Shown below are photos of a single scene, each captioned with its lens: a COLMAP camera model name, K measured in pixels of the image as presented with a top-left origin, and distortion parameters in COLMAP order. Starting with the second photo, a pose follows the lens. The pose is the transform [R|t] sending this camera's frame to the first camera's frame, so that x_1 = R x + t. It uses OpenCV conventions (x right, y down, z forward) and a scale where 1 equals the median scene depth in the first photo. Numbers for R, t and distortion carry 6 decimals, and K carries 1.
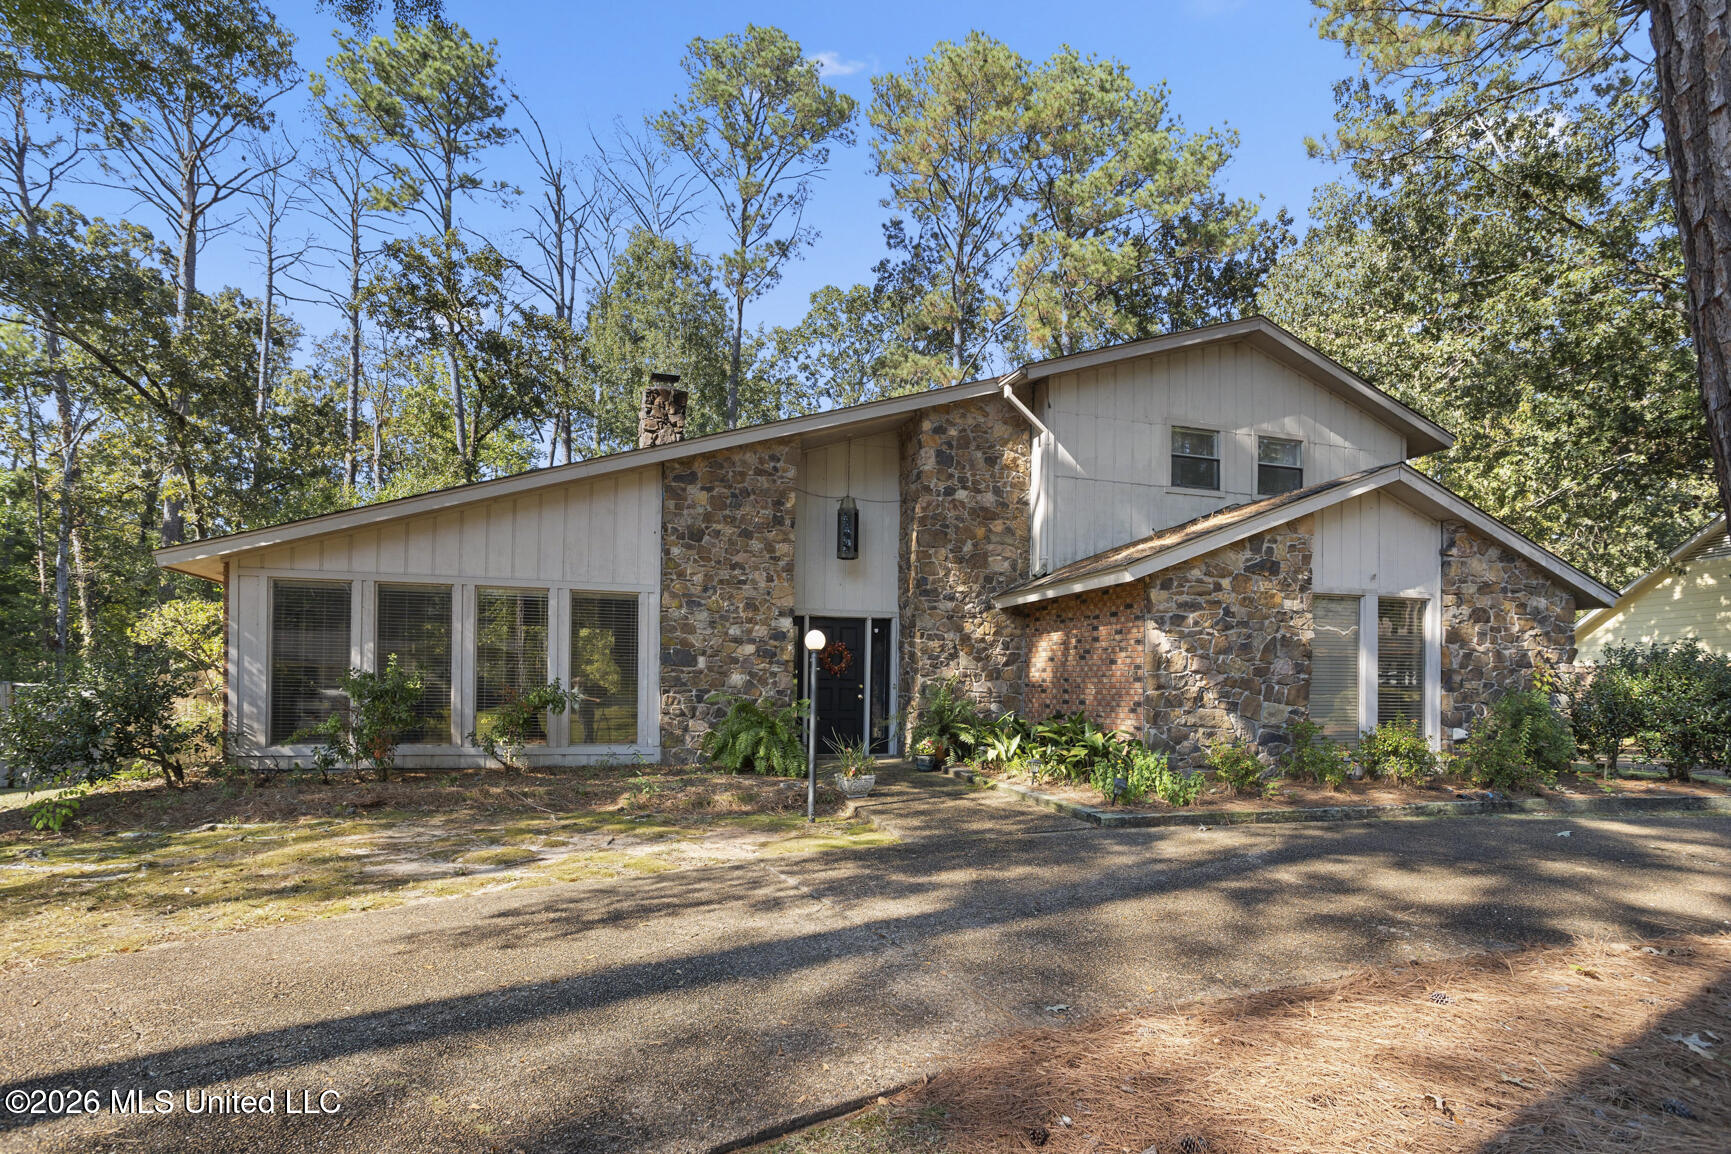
lens RADIAL K [[864.8, 0, 866.8], [0, 864.8, 664.8], [0, 0, 1]] dist [-0.043953, 0.032241]
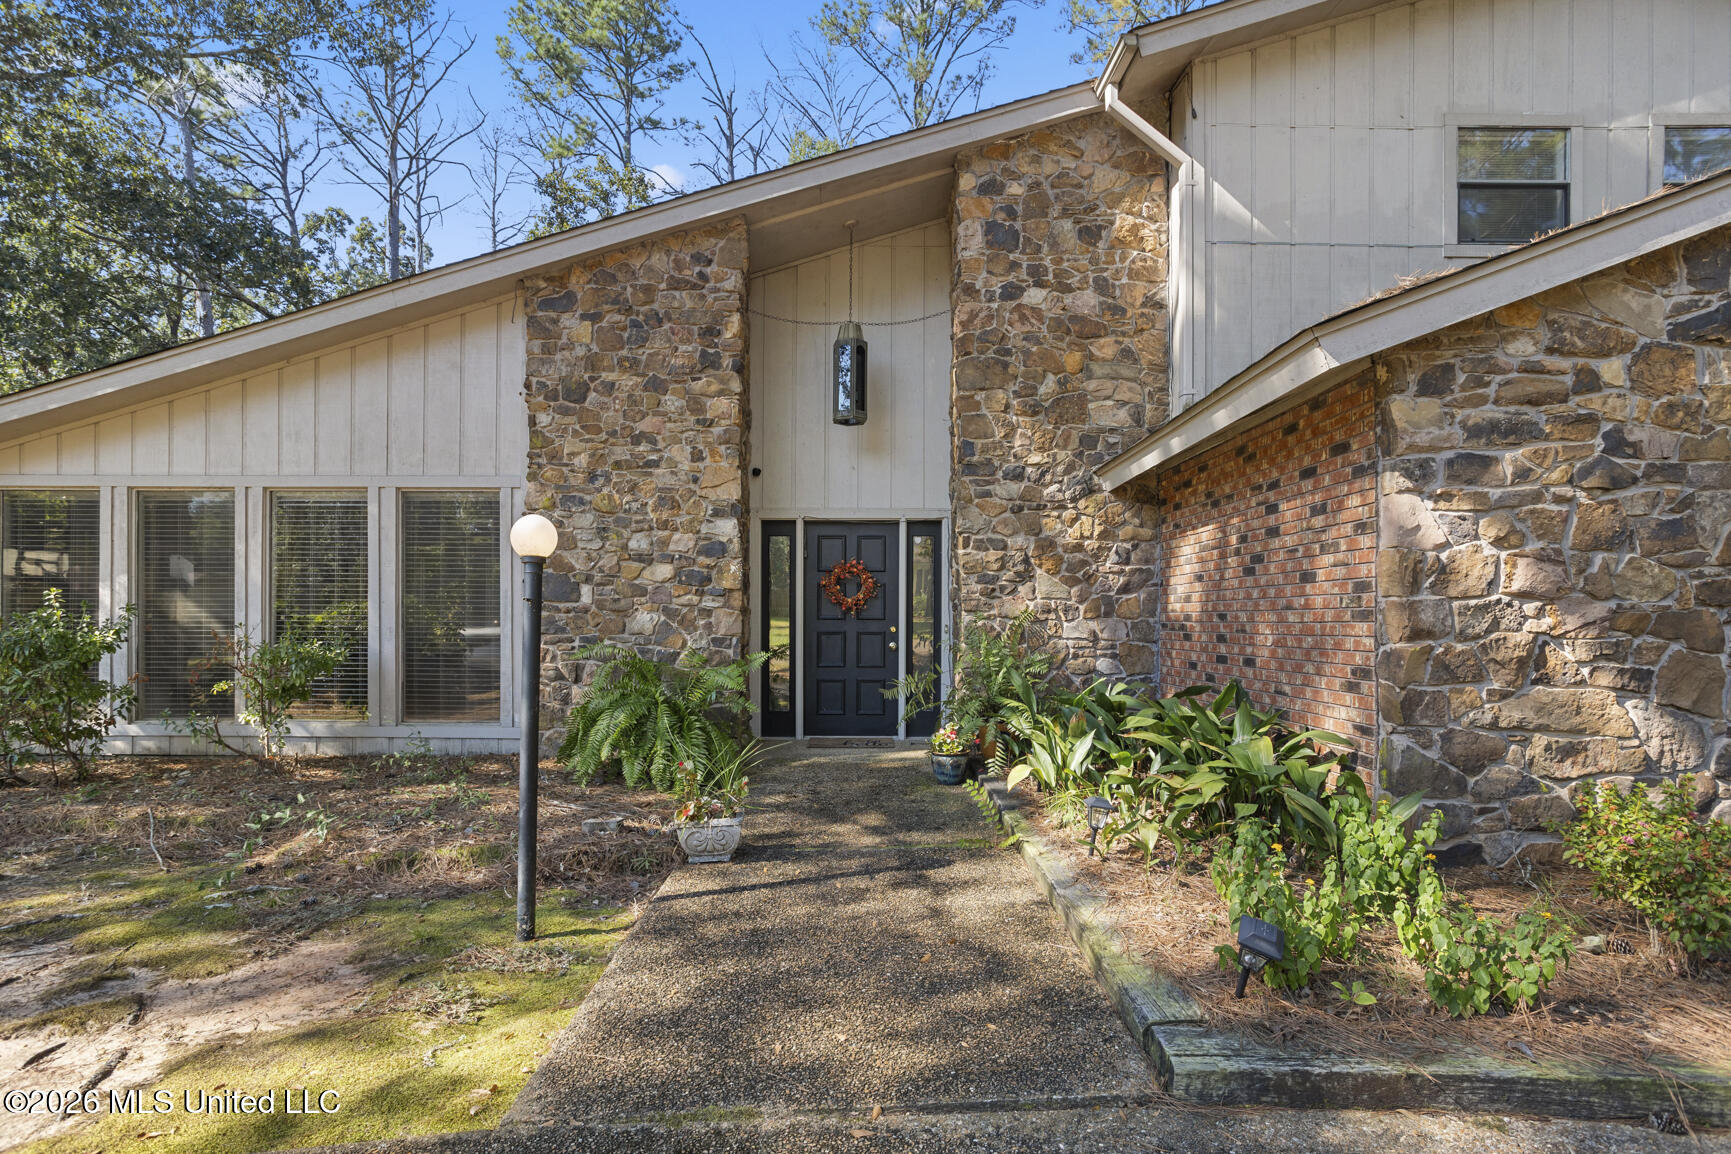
lens RADIAL K [[836.0, 0, 864.1], [0, 836.0, 609.0], [0, 0, 1]] dist [-0.044964, 0.030172]
pose [[0.956171, -0.012638, -0.292537, 0.173430], [0.015516, 0.999851, 0.007519, 0.006186], [0.292398, -0.011729, 0.956225, 0.469536]]
